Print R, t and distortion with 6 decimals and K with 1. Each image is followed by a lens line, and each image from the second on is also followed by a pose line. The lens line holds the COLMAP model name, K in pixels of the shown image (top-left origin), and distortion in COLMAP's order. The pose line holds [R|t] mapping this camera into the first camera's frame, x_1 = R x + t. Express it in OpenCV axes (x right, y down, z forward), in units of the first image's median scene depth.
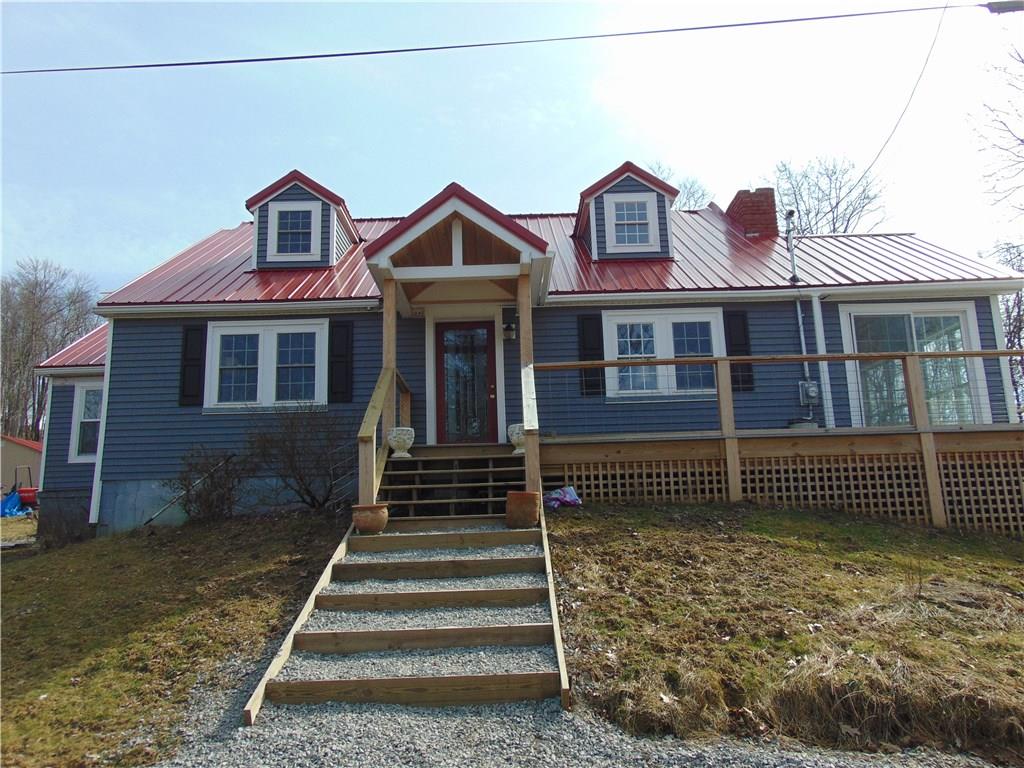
lens RADIAL K [[771.1, 0, 516.0], [0, 771.1, 379.3], [0, 0, 1]] dist [-0.025164, 0.030536]
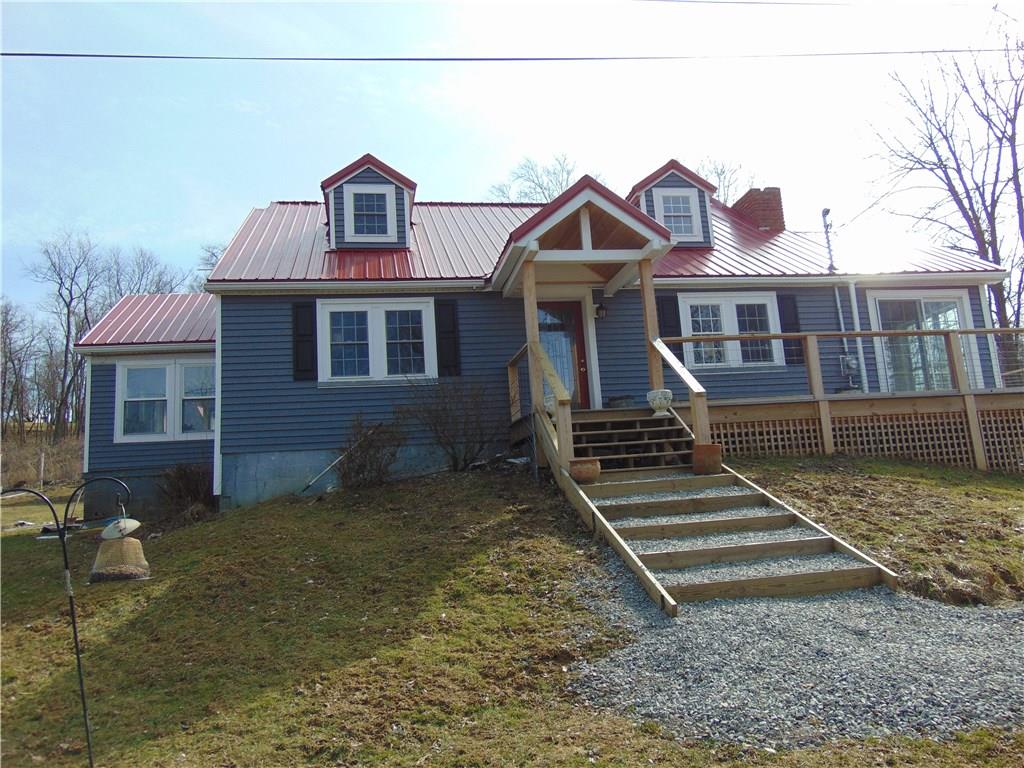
lens RADIAL K [[771.1, 0, 505.2], [0, 771.1, 384.2], [0, 0, 1]] dist [-0.025164, 0.030536]
pose [[0.985201, -0.008002, 0.171217, -0.335506], [0.004462, 0.999769, 0.021048, 0.019381], [-0.171346, -0.019972, 0.985008, -0.067374]]
